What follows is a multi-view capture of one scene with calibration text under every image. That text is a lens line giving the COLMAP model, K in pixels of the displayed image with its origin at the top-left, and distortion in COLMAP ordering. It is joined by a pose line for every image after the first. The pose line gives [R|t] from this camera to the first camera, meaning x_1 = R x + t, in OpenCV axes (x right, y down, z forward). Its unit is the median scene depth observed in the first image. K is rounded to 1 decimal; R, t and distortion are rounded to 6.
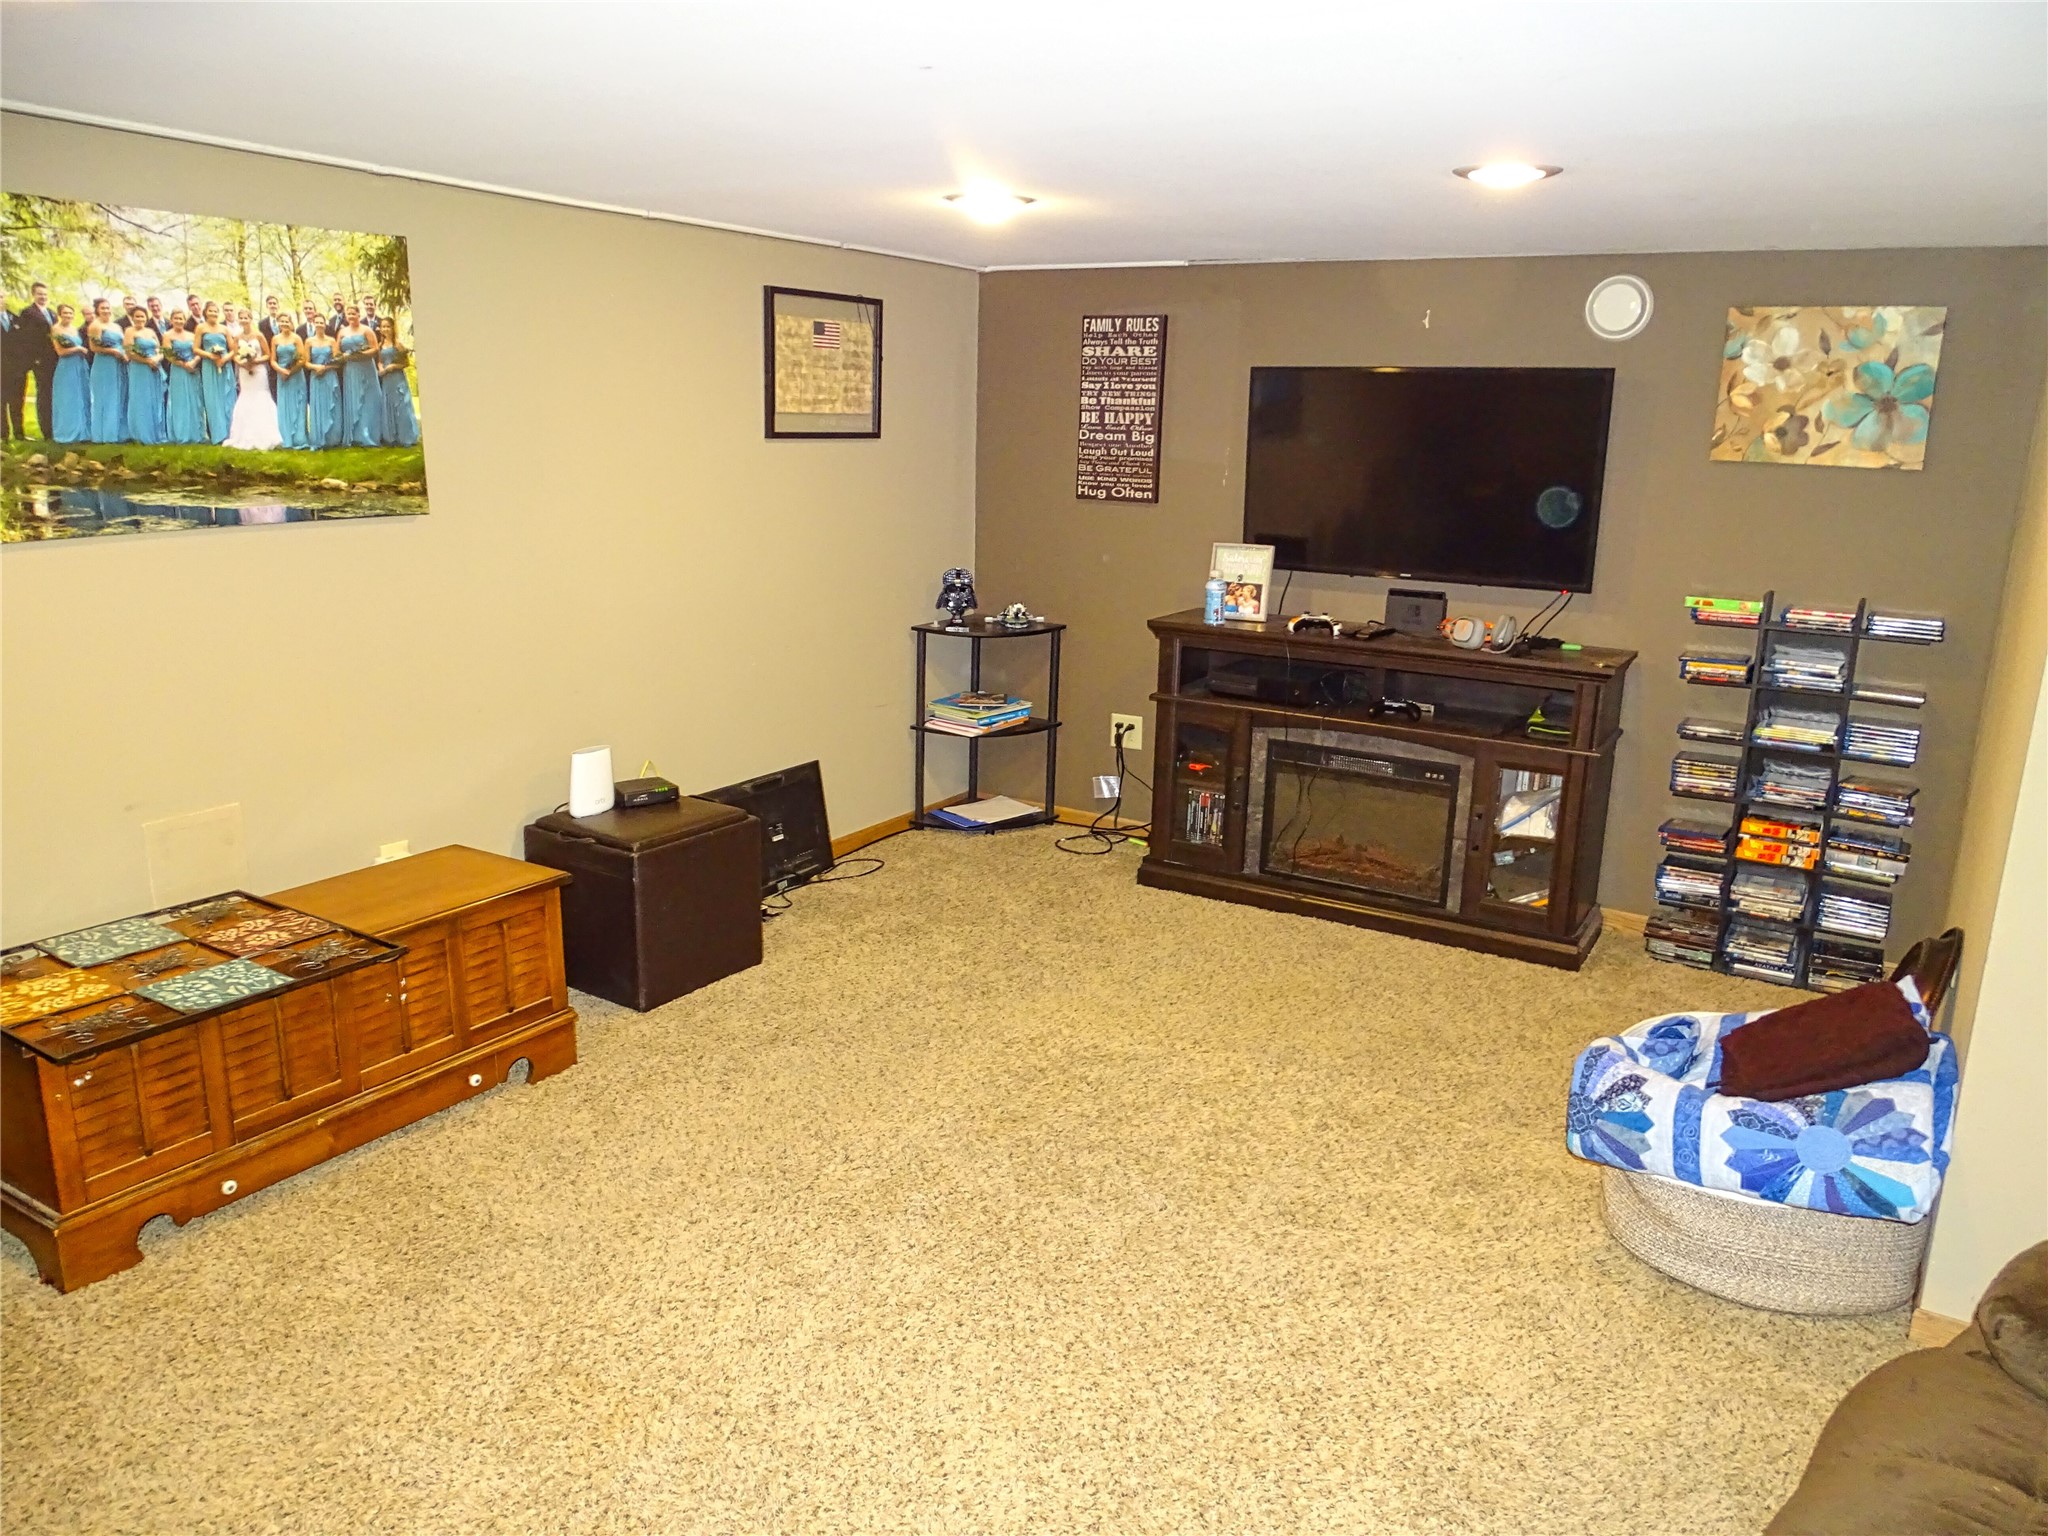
lens RADIAL K [[1459.7, 0, 1030.7], [0, 1459.7, 762.0], [0, 0, 1]] dist [-0.001900, 0.006848]
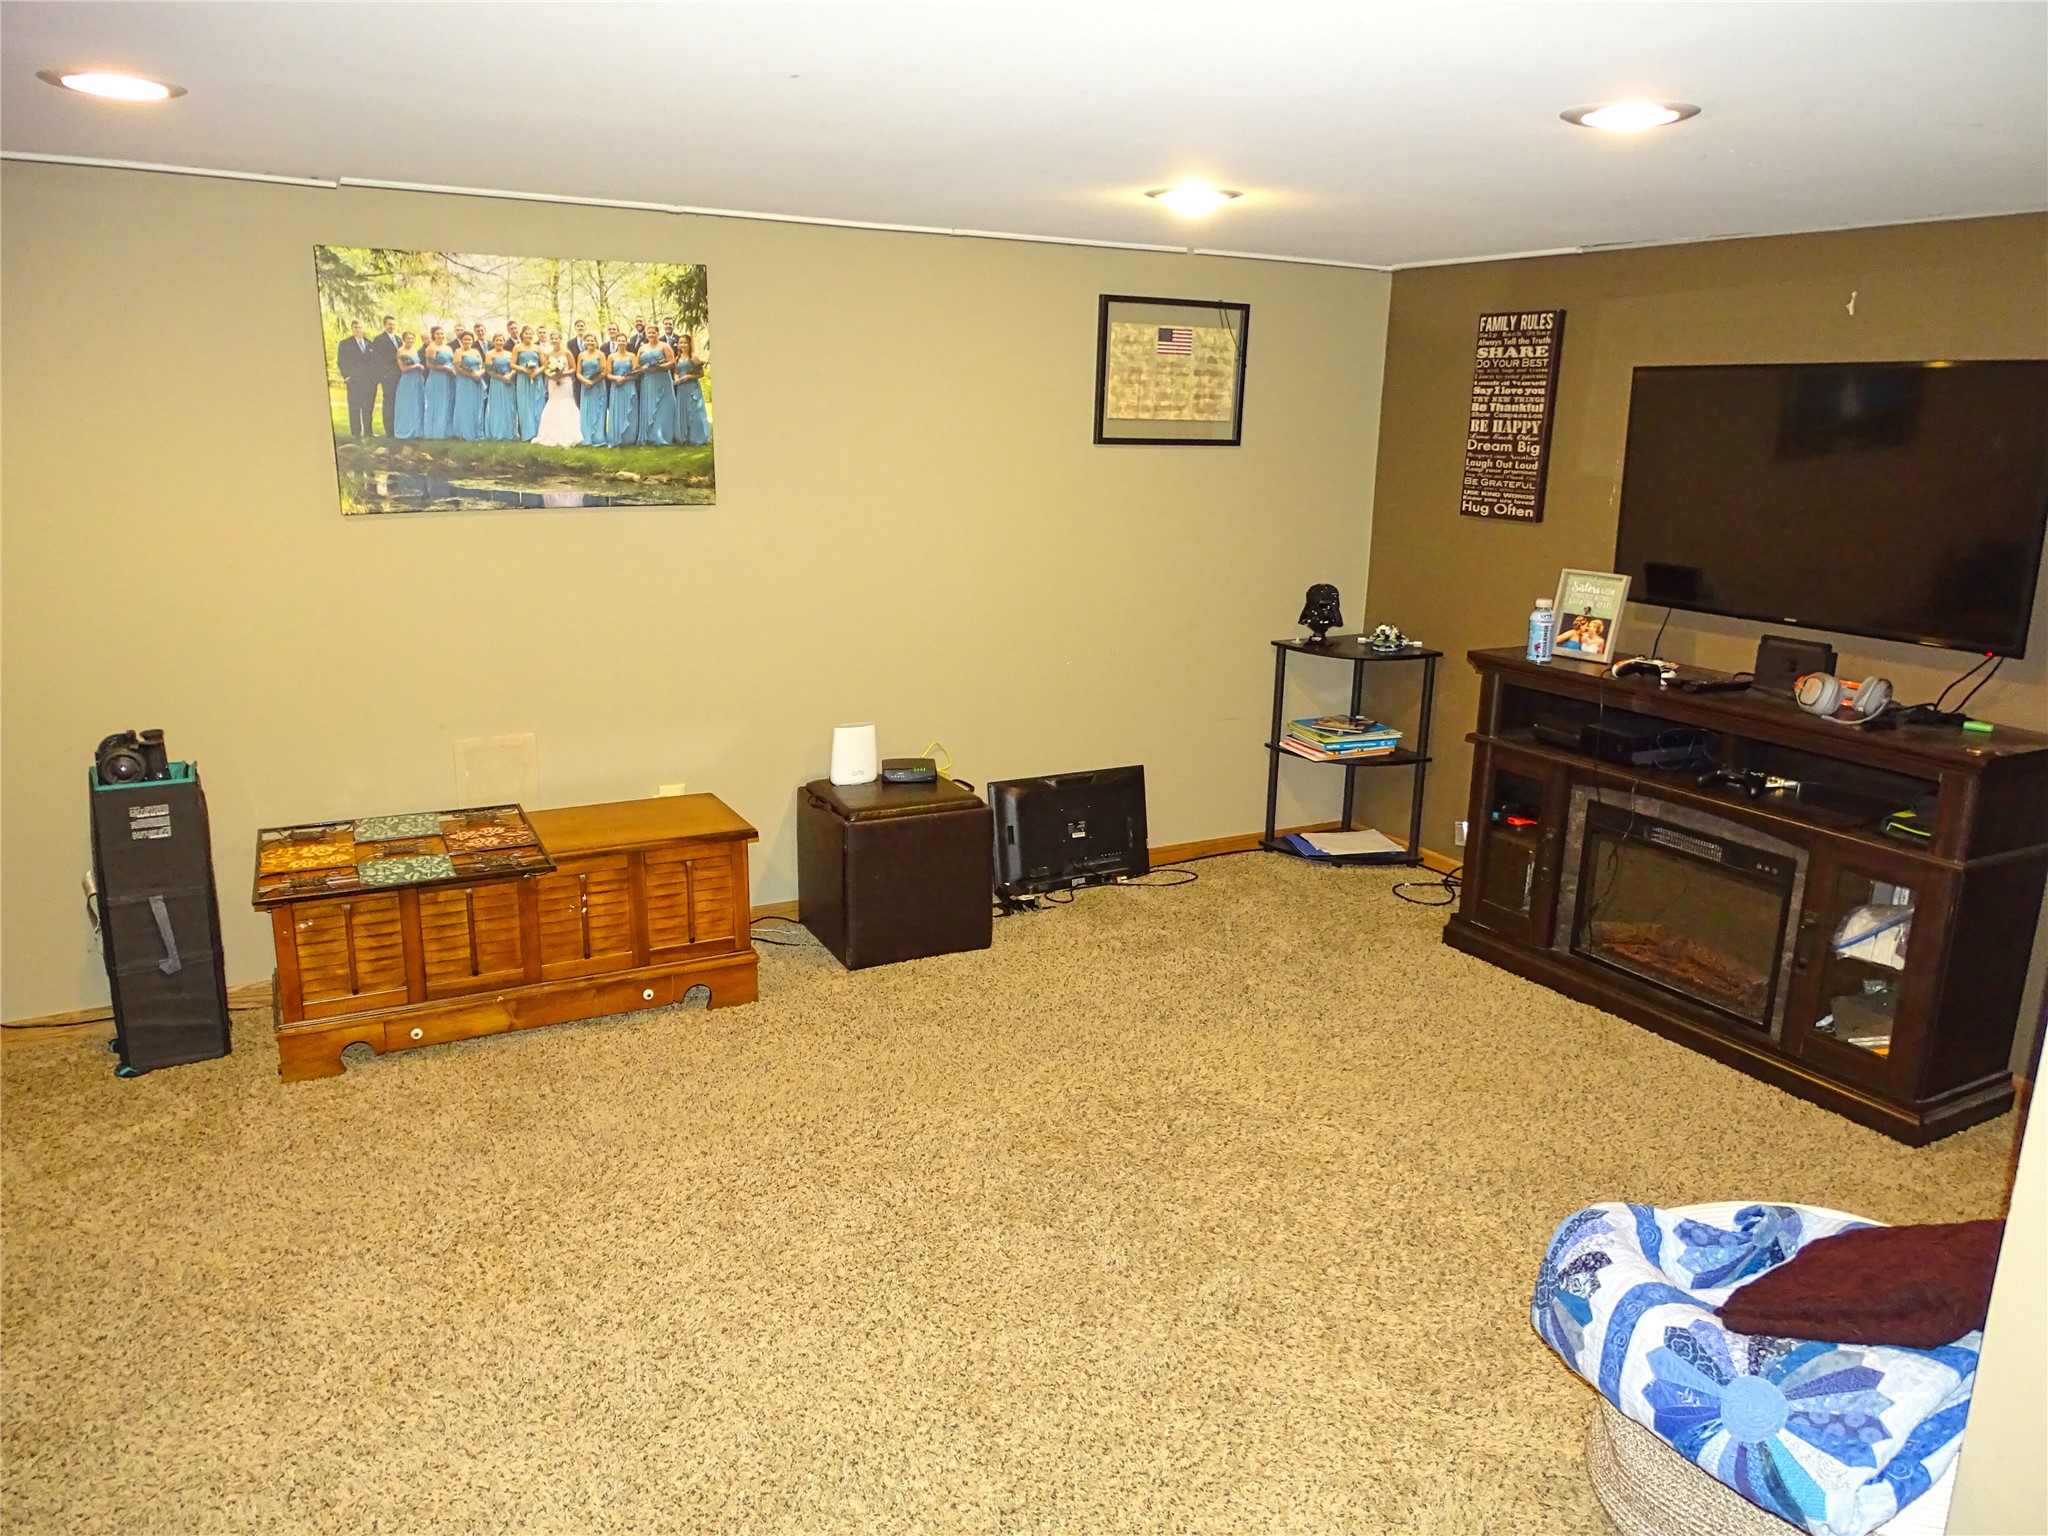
lens RADIAL K [[1463.0, 0, 1043.1], [0, 1463.0, 765.2], [0, 0, 1]] dist [-0.008921, 0.002245]
pose [[0.868903, 0.114599, -0.481533, 0.429224], [-0.118292, 0.992717, 0.022803, -0.025042], [0.480639, 0.037148, 0.876131, 0.133799]]
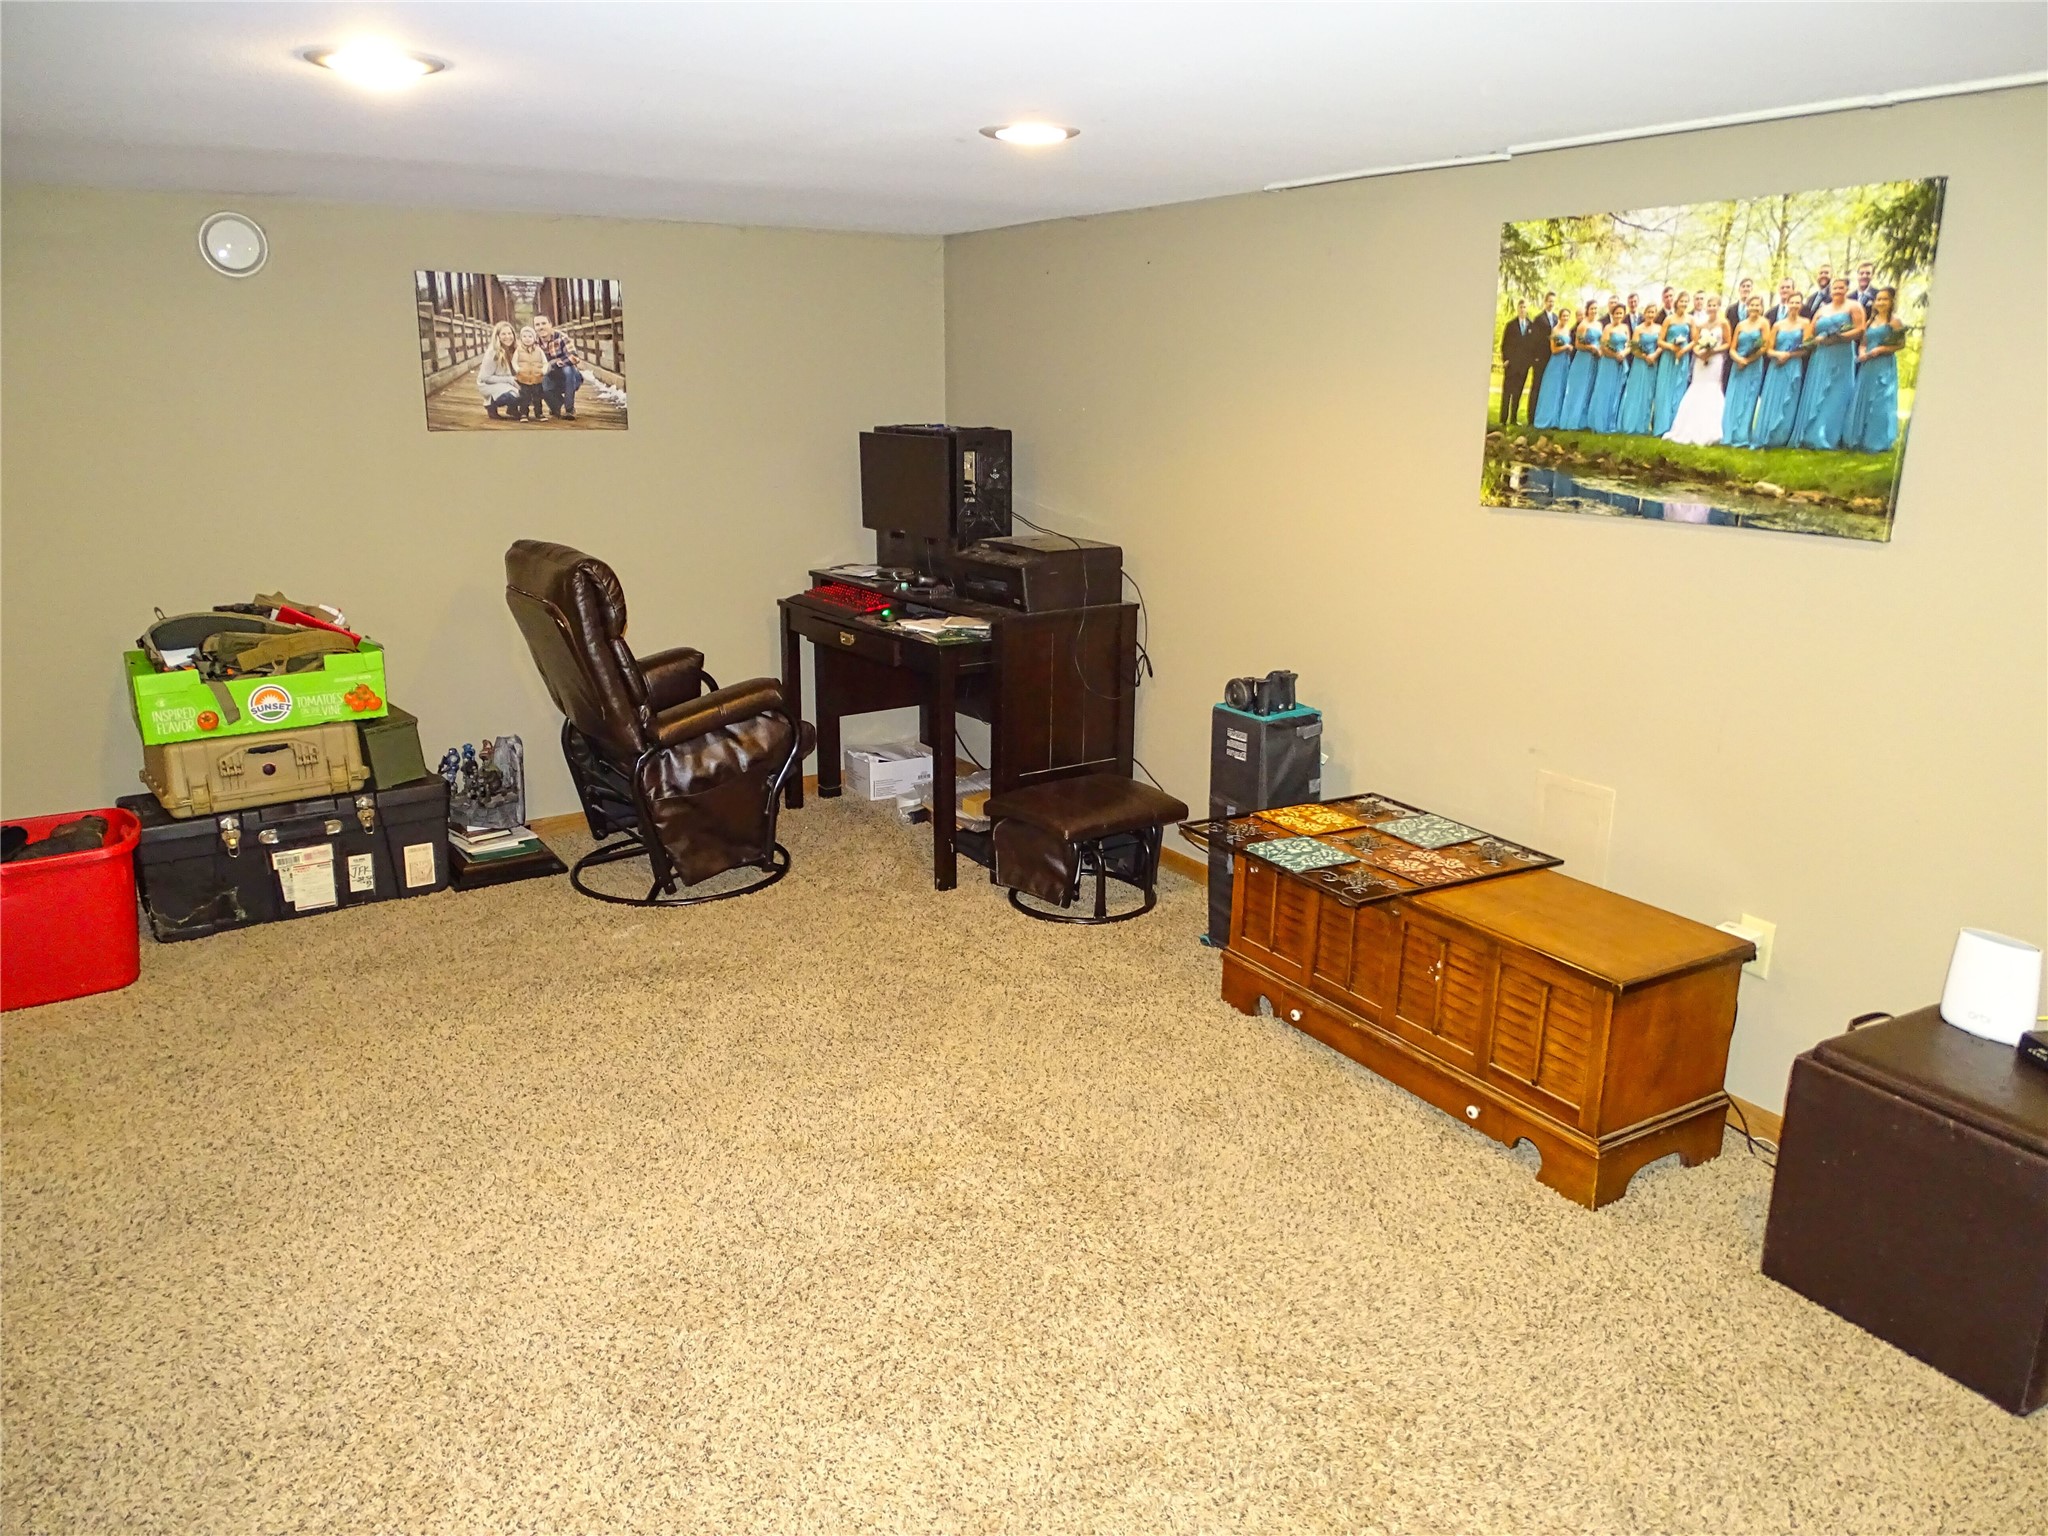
lens RADIAL K [[1456.6, 0, 980.5], [0, 1456.6, 750.7], [0, 0, 1]] dist [-0.000586, 0.002096]
pose [[-0.458256, 0.204949, -0.864868, 0.534452], [-0.225616, 0.914360, 0.336221, -0.241460], [0.859709, 0.349203, -0.372771, 1.006606]]
